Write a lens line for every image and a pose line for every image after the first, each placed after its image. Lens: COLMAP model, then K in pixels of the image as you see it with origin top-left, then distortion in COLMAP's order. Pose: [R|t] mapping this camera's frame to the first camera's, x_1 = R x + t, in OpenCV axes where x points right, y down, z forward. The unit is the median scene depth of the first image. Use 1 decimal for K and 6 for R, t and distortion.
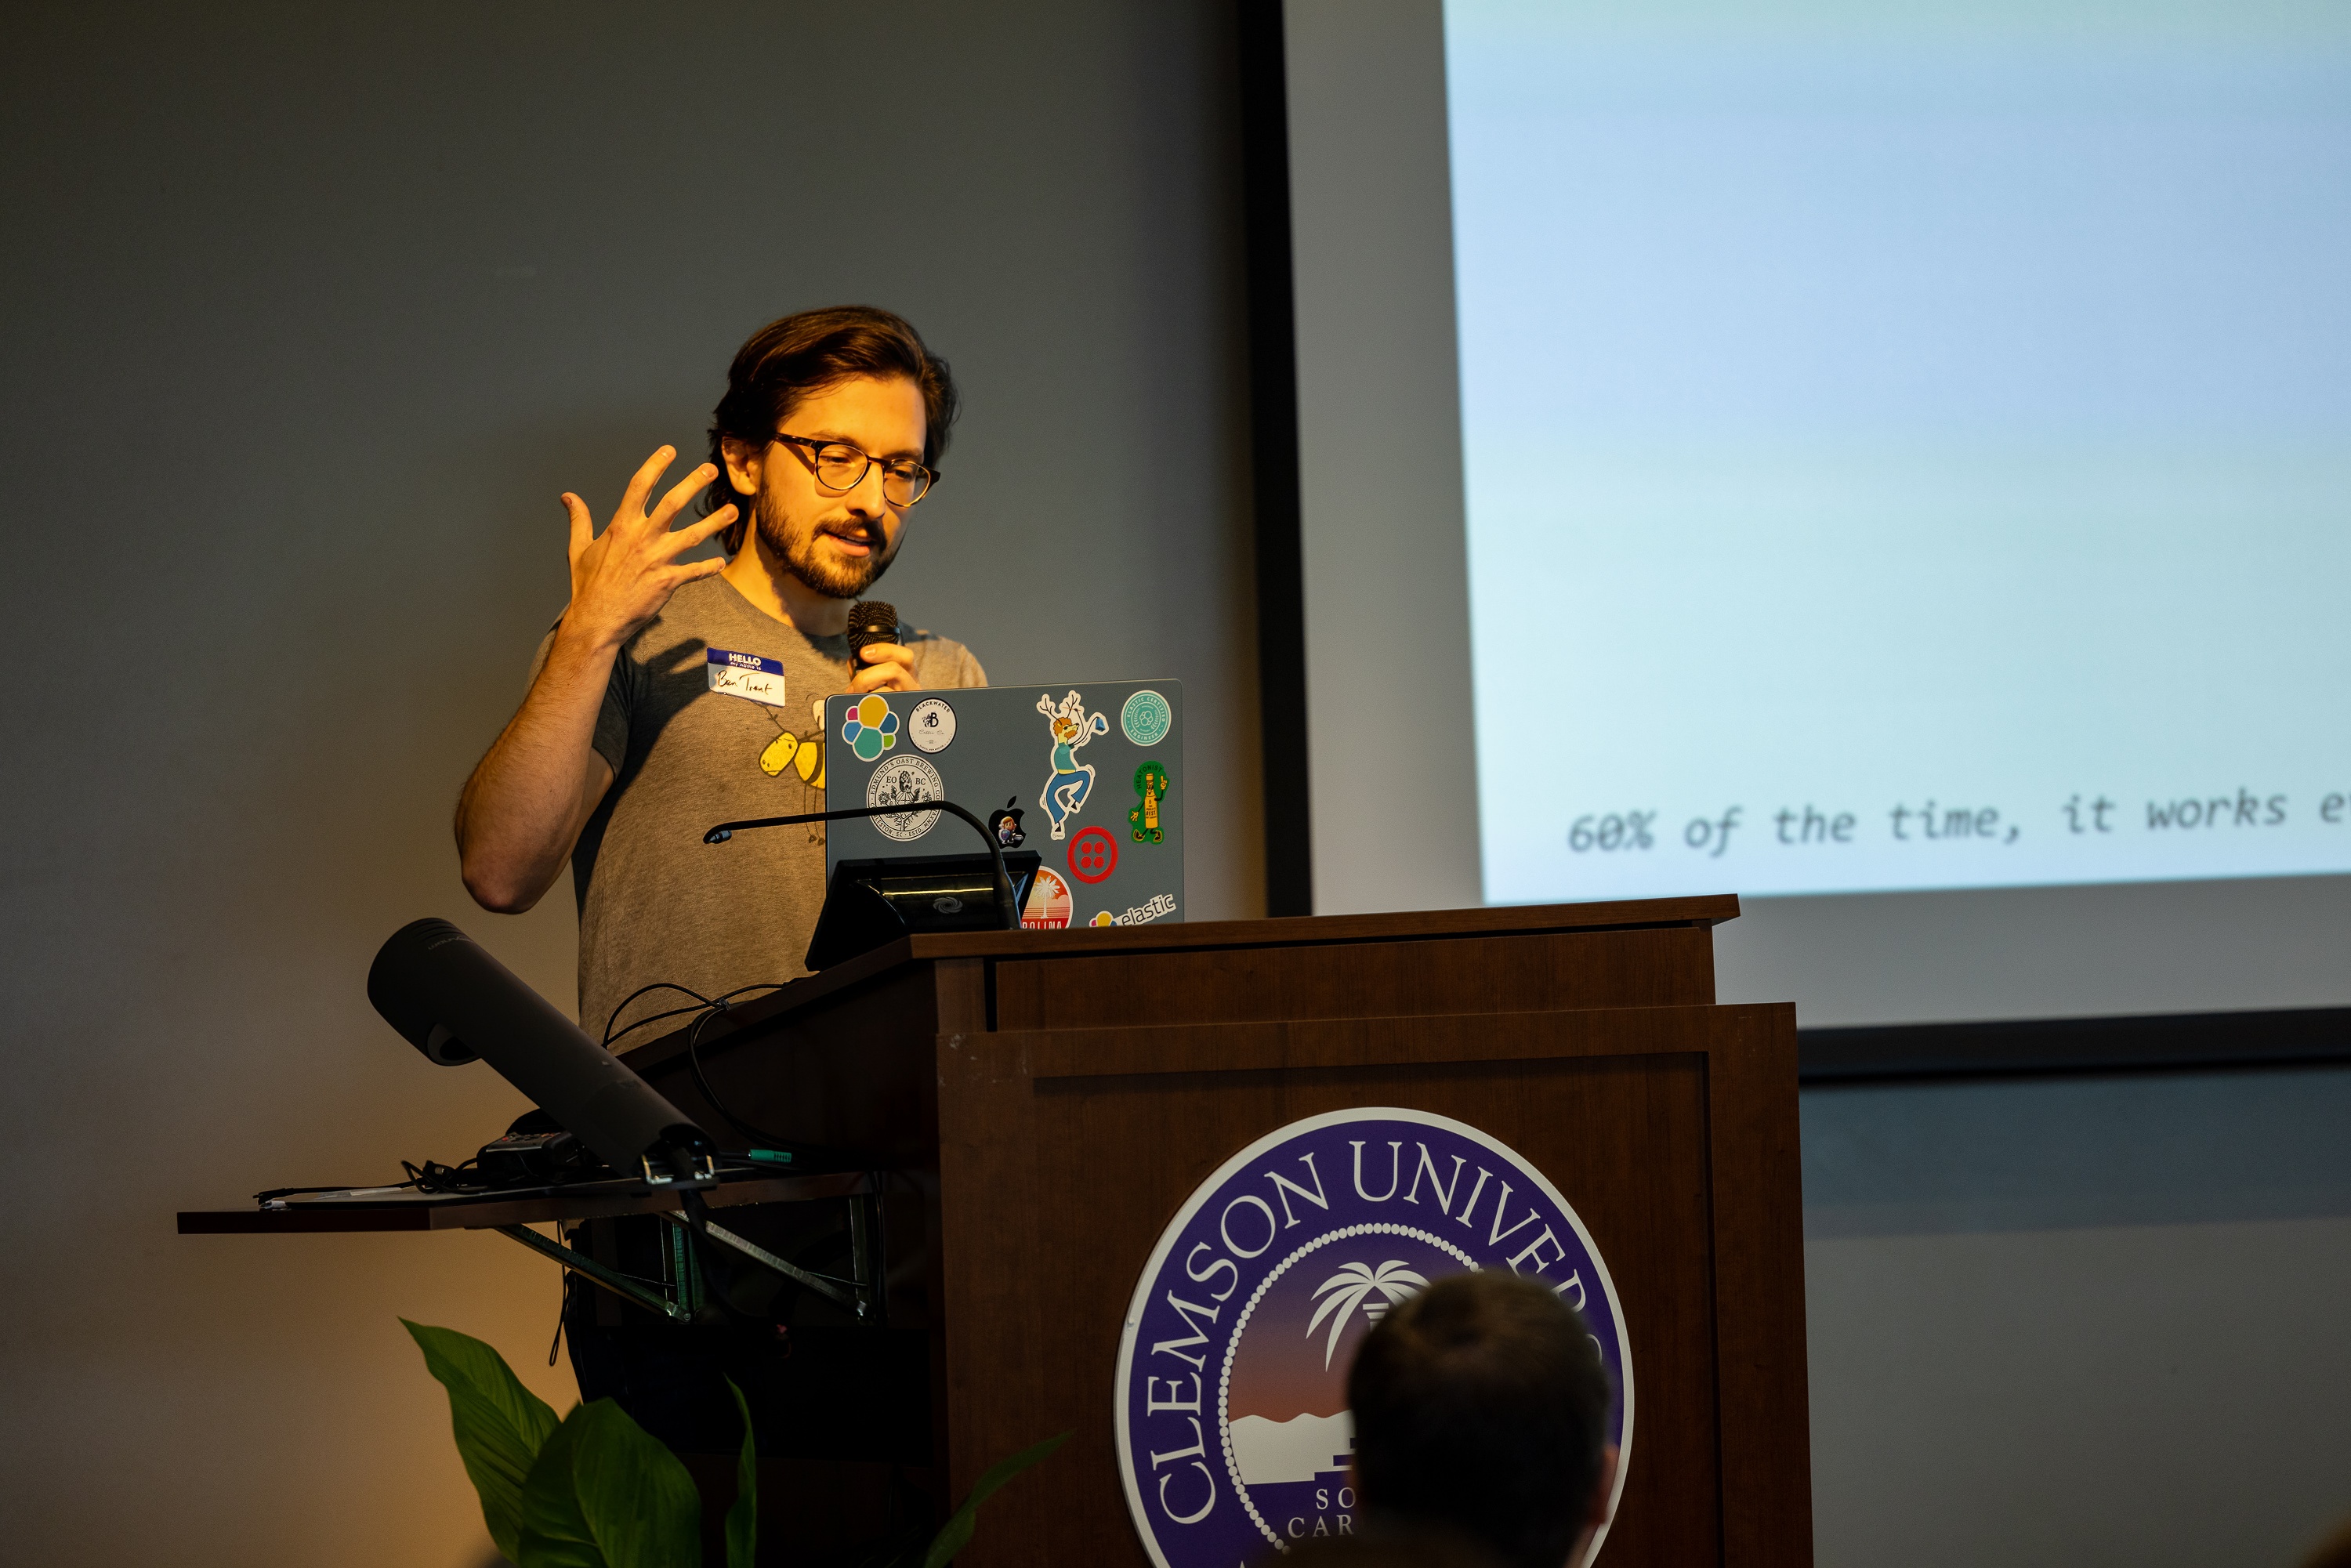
lens RADIAL K [[12524.6, 0, 1193.4], [0, 12524.6, 779.8], [0, 0, 1]] dist [0.033678, 0.000000]
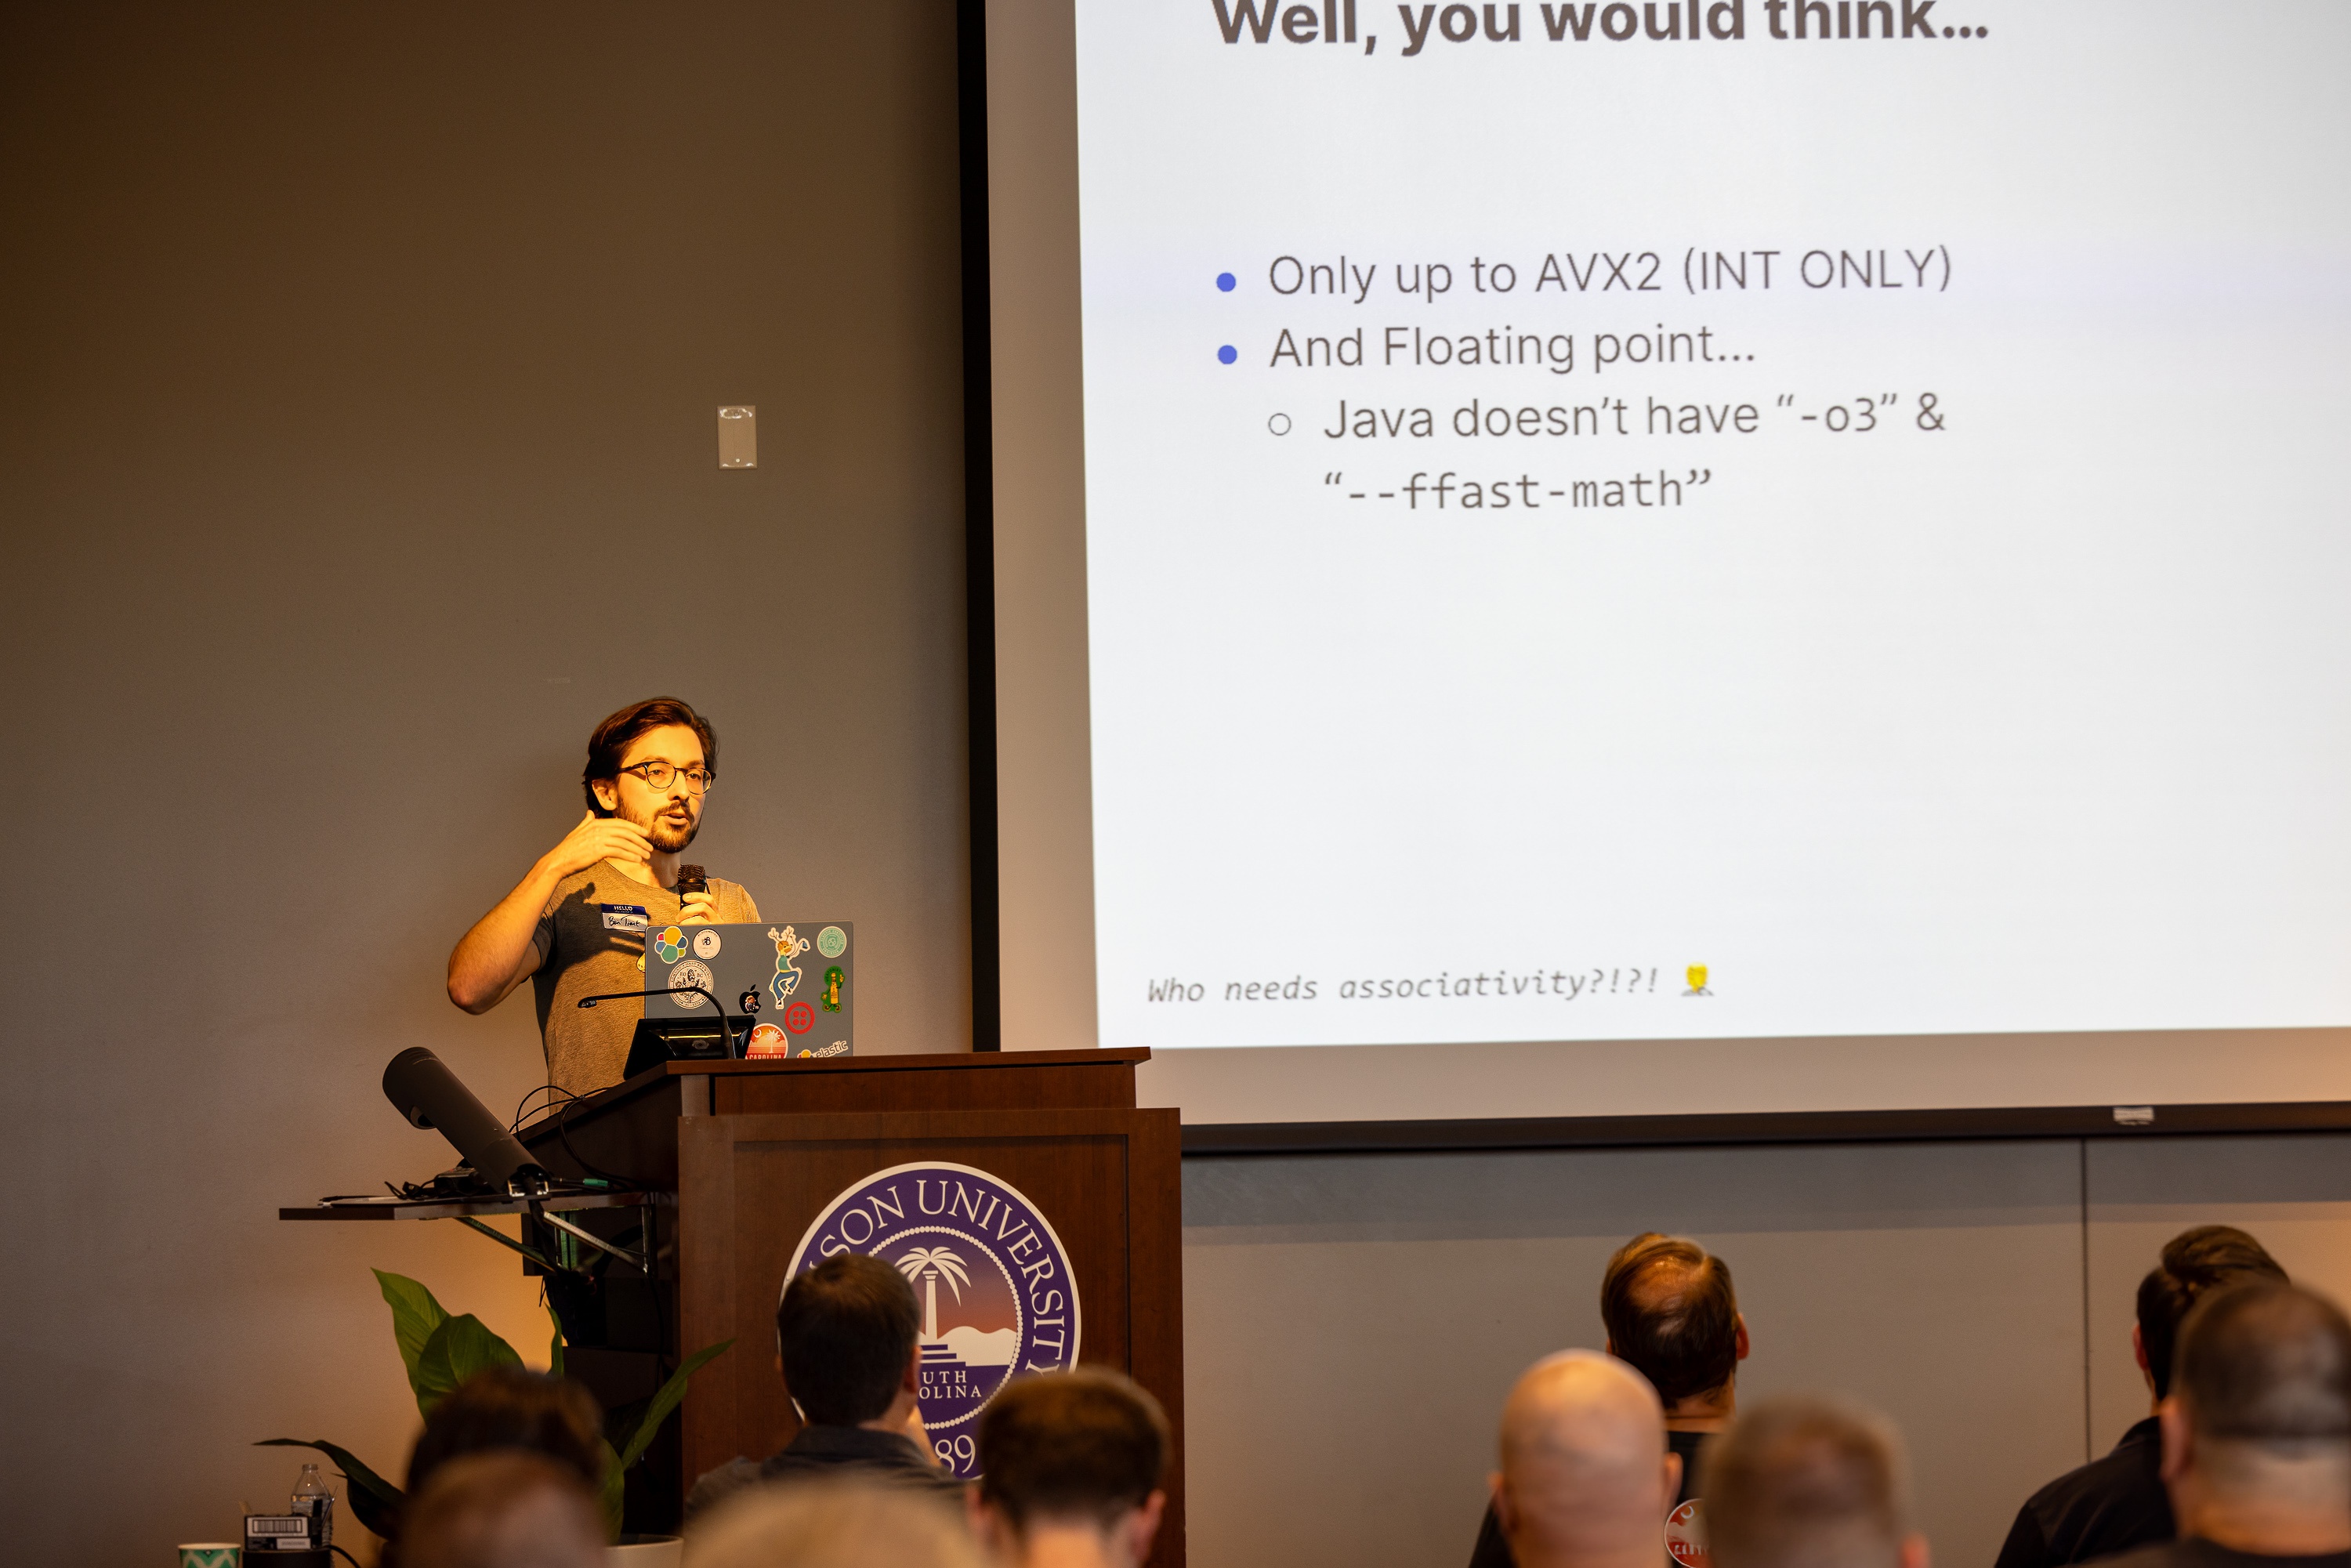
lens RADIAL K [[8094.1, 0, 1232.8], [0, 8094.1, 834.1], [0, 0, 1]] dist [-0.085277, 0.000000]
pose [[0.999011, 0.016479, -0.041288, 0.104287], [-0.017103, 0.999744, -0.014814, -0.004337], [0.041034, 0.015506, 0.999037, -0.157024]]
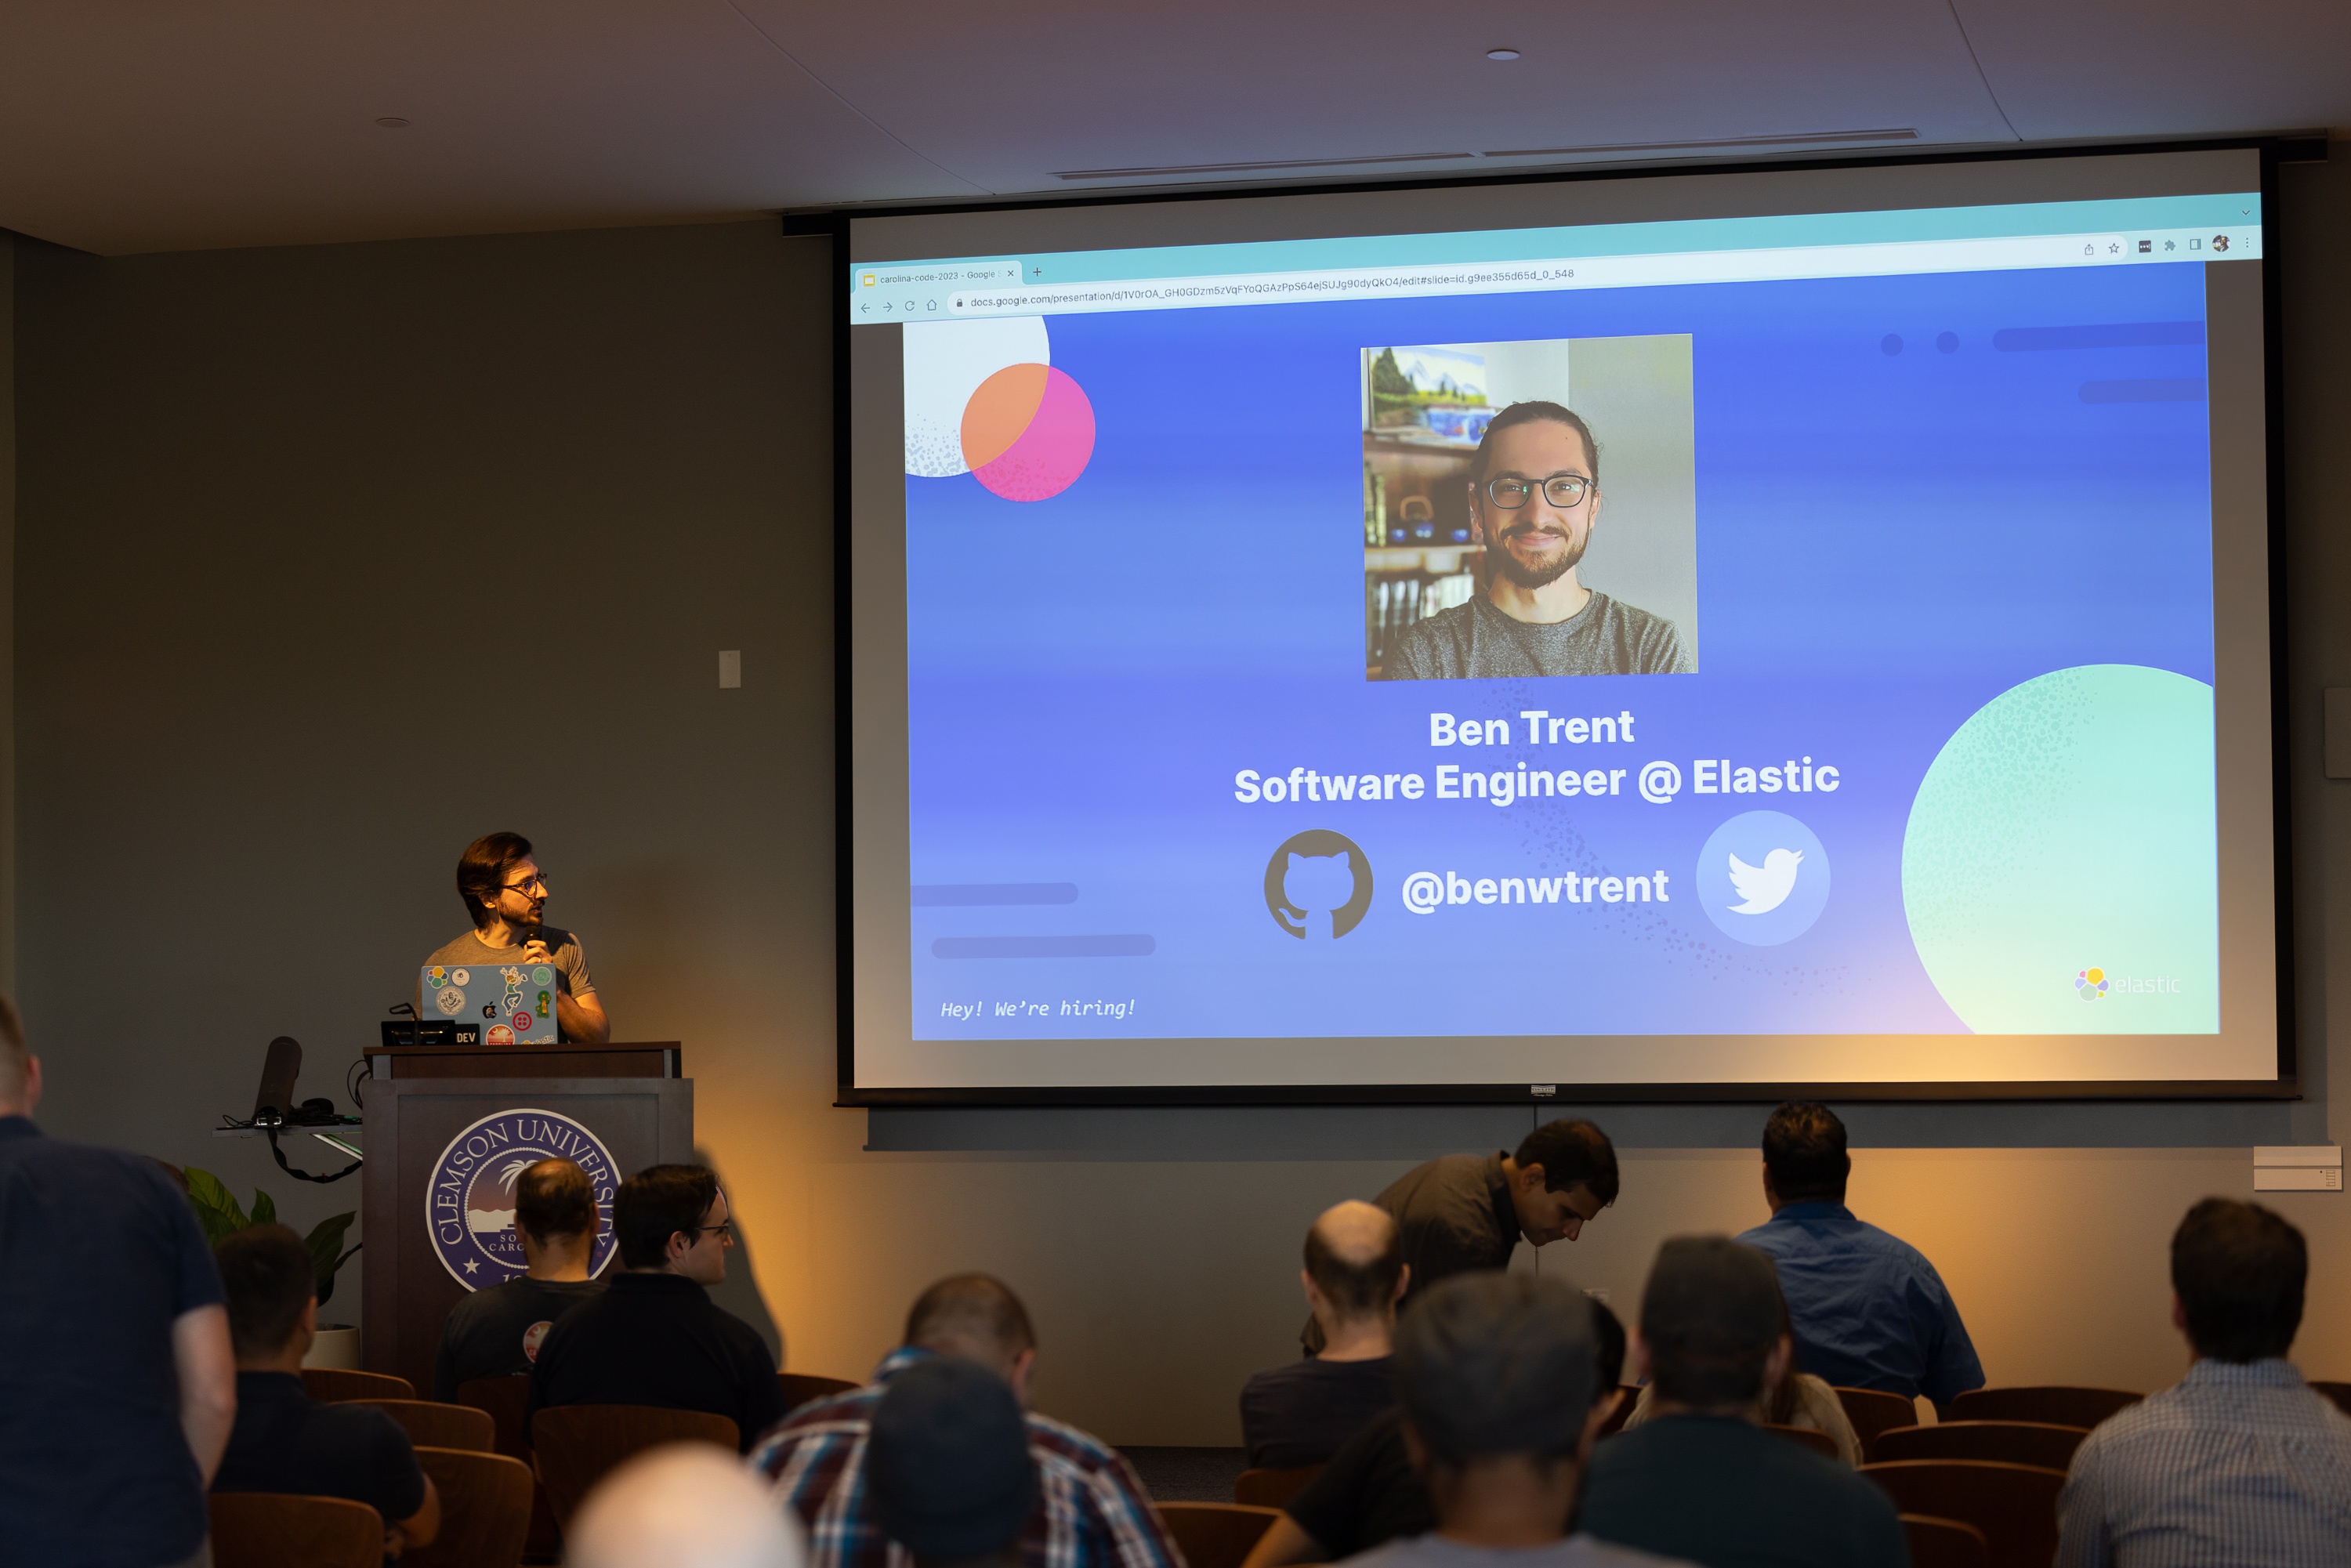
lens RADIAL K [[5157.8, 0, 1119.7], [0, 5157.8, 707.9], [0, 0, 1]] dist [-0.085105, 0.000000]
pose [[0.916189, 0.003366, -0.400732, 0.637374], [-0.021135, 0.998979, -0.039930, -0.023532], [0.400188, 0.045053, 0.915325, -0.078075]]
